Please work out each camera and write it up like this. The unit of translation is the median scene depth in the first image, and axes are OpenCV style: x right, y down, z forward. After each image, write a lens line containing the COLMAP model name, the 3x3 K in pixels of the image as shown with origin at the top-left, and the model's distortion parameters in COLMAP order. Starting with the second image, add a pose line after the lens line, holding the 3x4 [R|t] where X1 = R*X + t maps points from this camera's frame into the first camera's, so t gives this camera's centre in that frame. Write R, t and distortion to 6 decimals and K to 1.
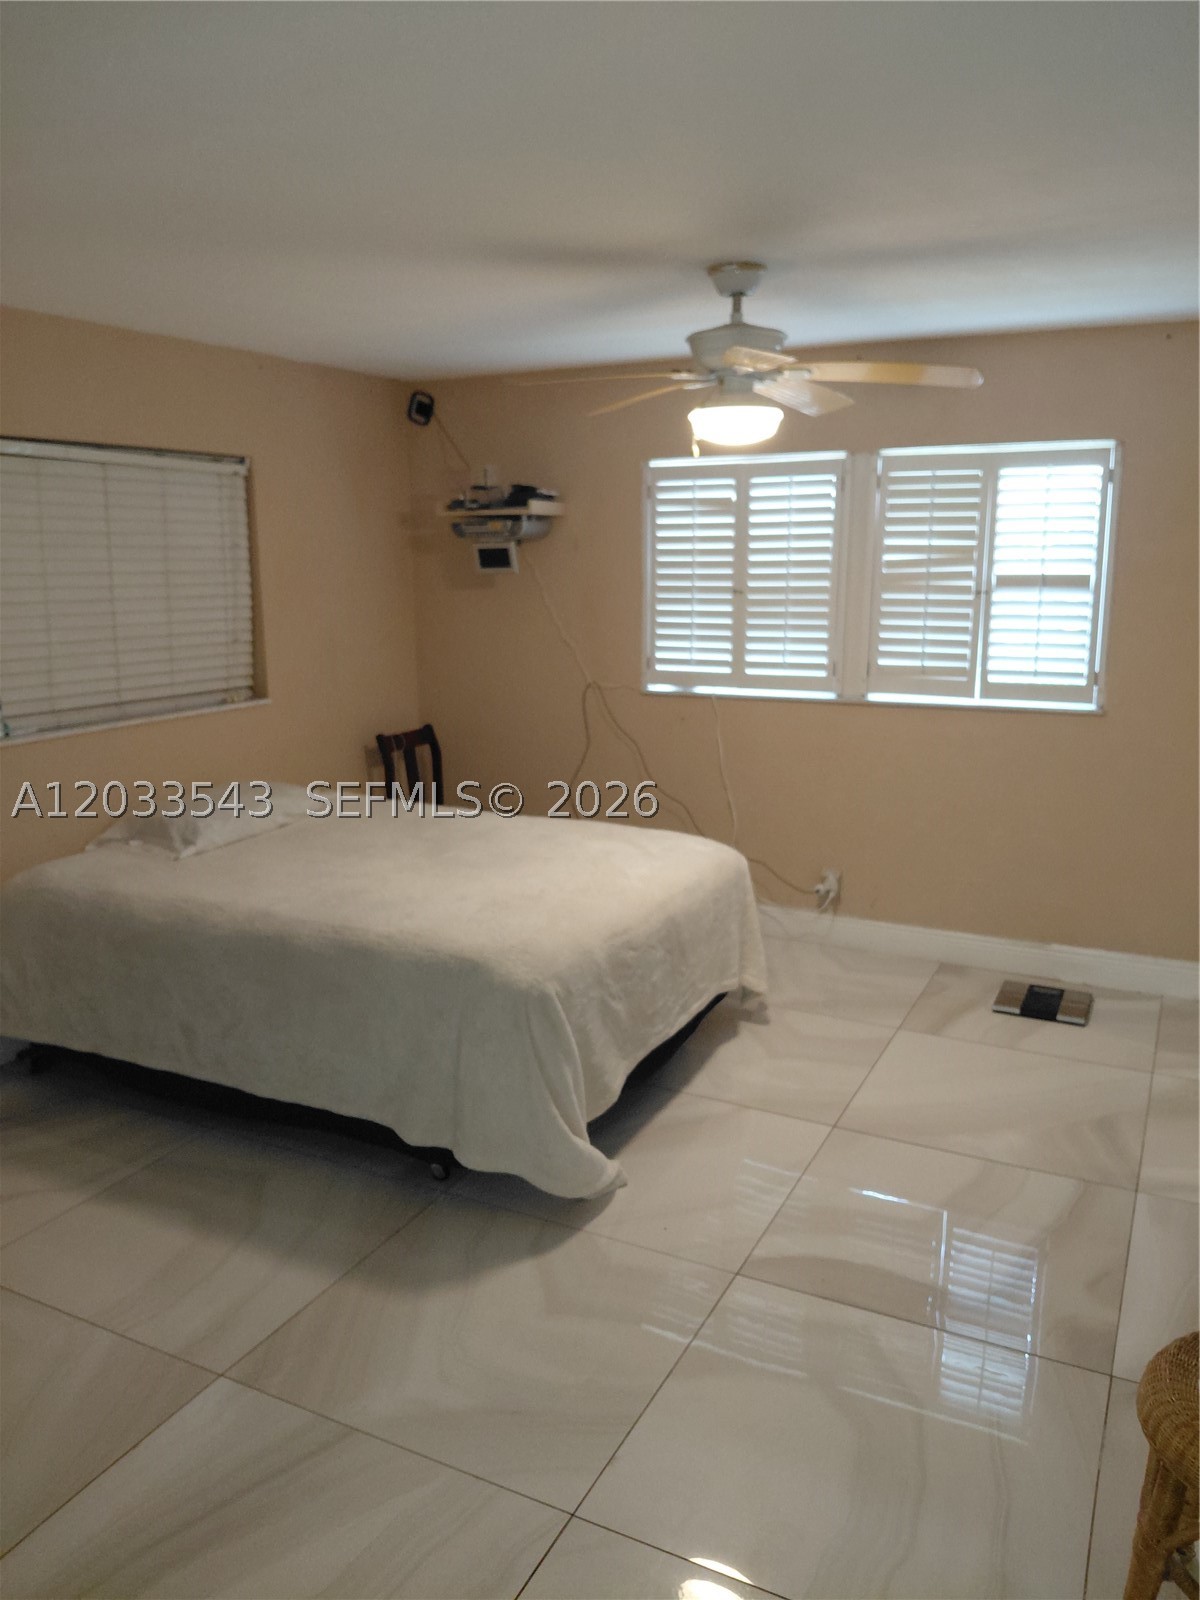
lens RADIAL K [[1204.7, 0, 600.0], [0, 1204.7, 800.0], [0, 0, 1]] dist [0.083926, -0.267431]
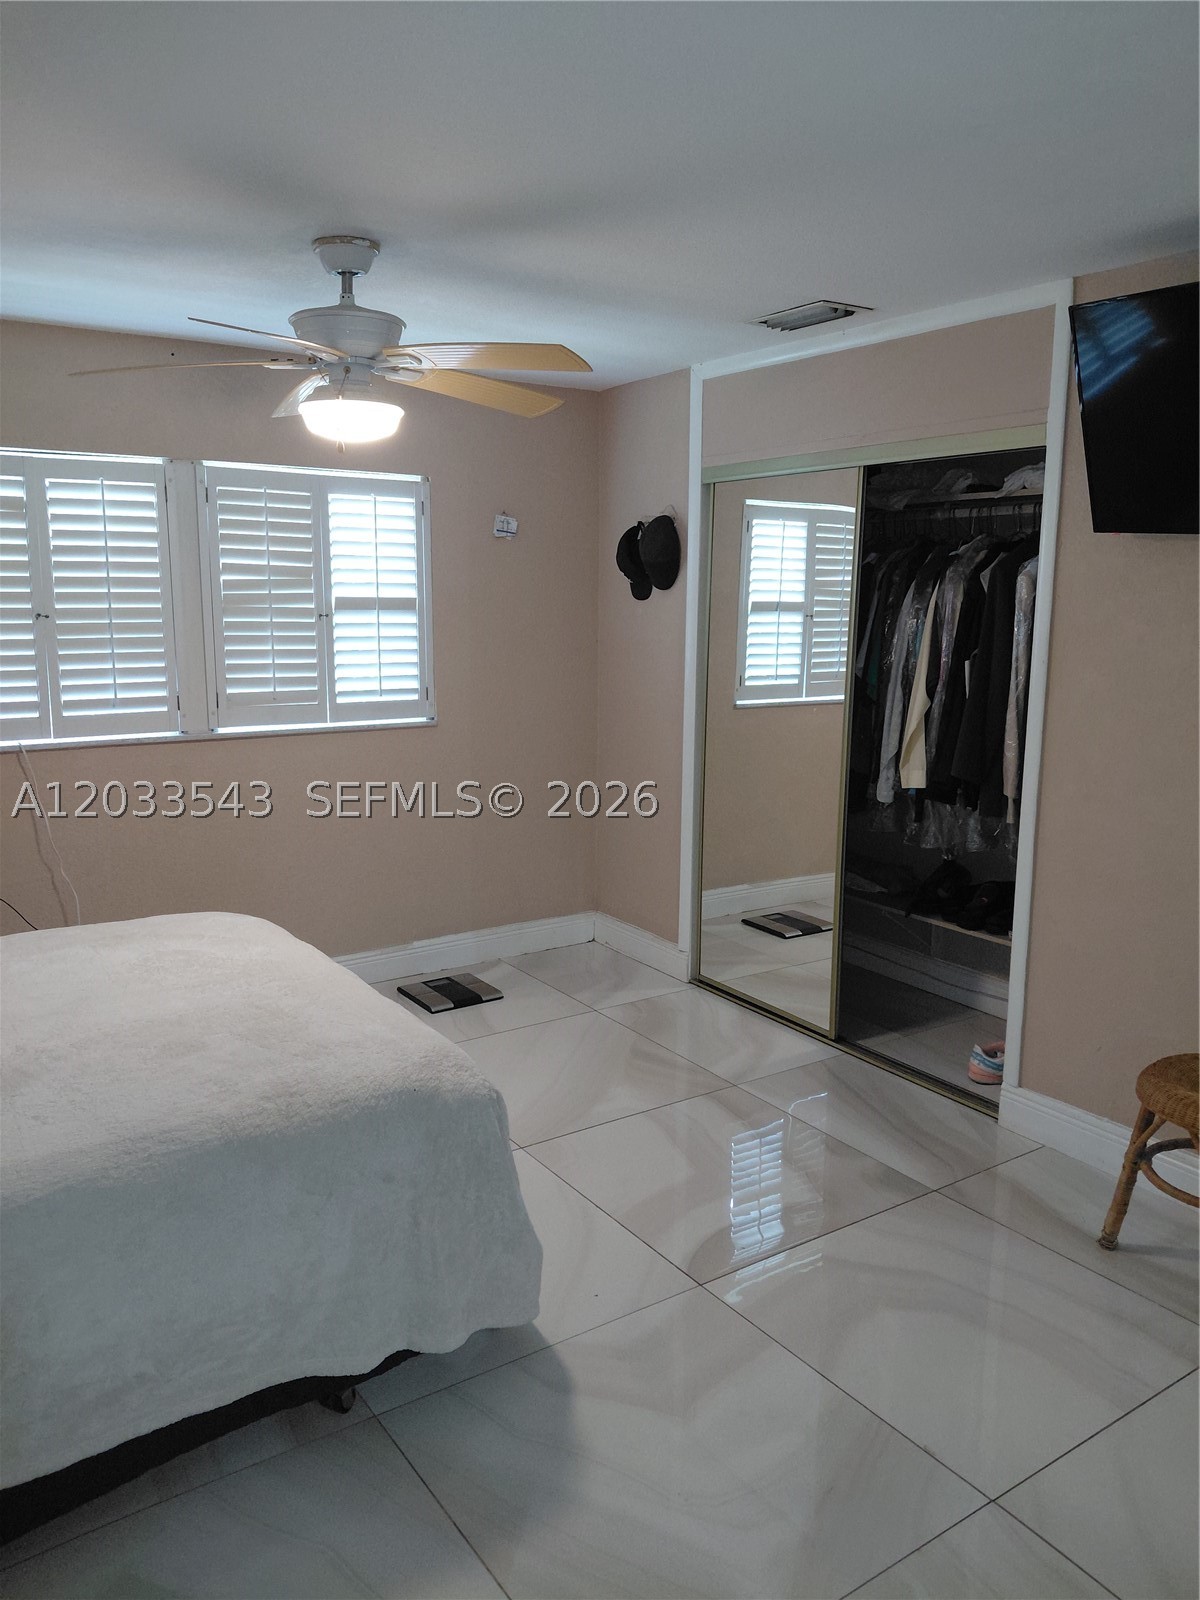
lens RADIAL K [[1168.0, 0, 600.1], [0, 1168.0, 807.3], [0, 0, 1]] dist [0.103204, -0.243330]
pose [[0.476665, -0.148368, 0.866474, -0.443370], [0.159544, 0.983886, 0.080705, -0.057164], [-0.864486, 0.099772, 0.492656, 0.341646]]
